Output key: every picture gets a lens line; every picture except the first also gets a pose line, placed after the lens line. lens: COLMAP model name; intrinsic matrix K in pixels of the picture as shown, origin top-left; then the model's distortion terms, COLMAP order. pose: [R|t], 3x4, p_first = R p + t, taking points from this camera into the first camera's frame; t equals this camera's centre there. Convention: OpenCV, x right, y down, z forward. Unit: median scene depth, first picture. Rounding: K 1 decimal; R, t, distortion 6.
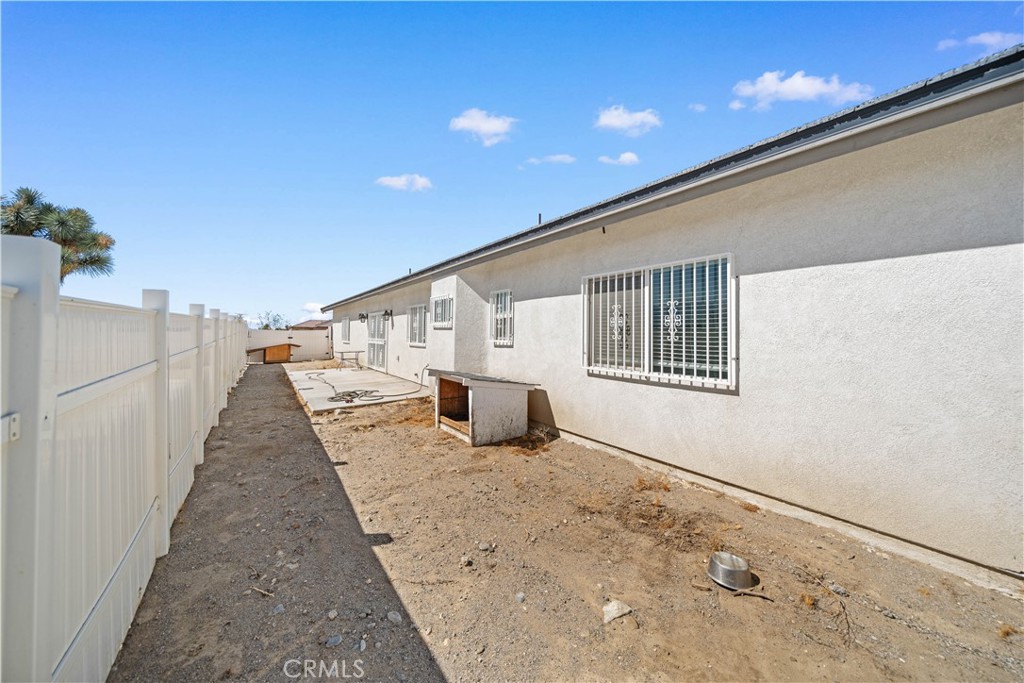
lens RADIAL K [[359.9, 0, 516.1], [0, 359.9, 328.2], [0, 0, 1]] dist [0.000036, 0.000047]
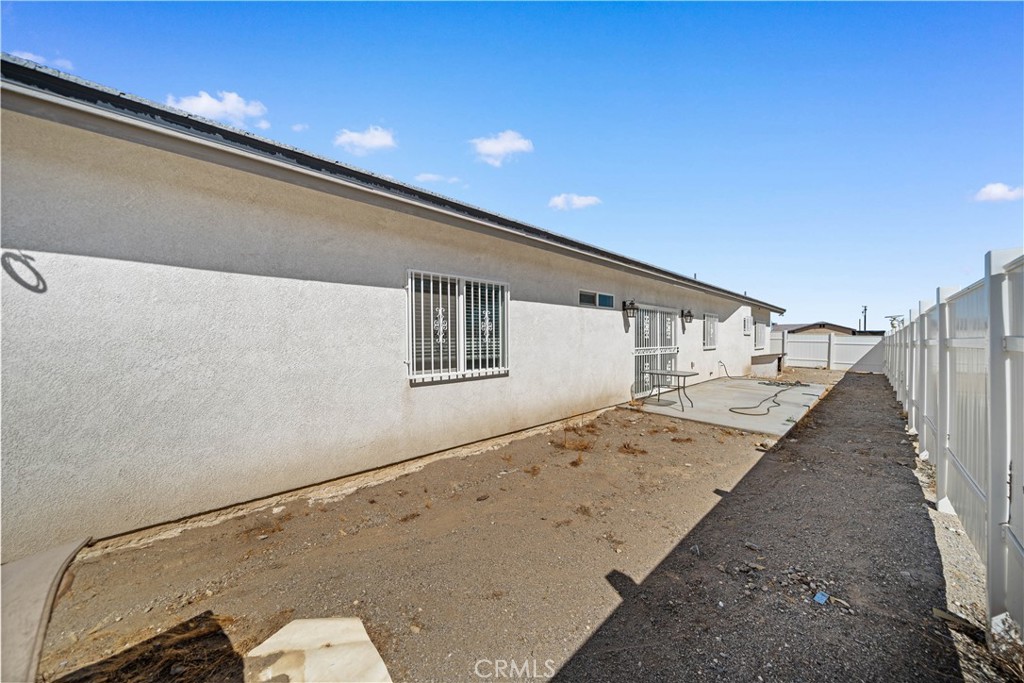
lens RADIAL K [[349.5, 0, 511.0], [0, 349.5, 344.7], [0, 0, 1]] dist [-0.000827, 0.000152]
pose [[-0.144145, -0.030593, 0.989083, -0.707821], [-0.010630, 0.999512, 0.029366, 0.005840], [-0.989499, -0.006281, -0.144400, 0.959768]]
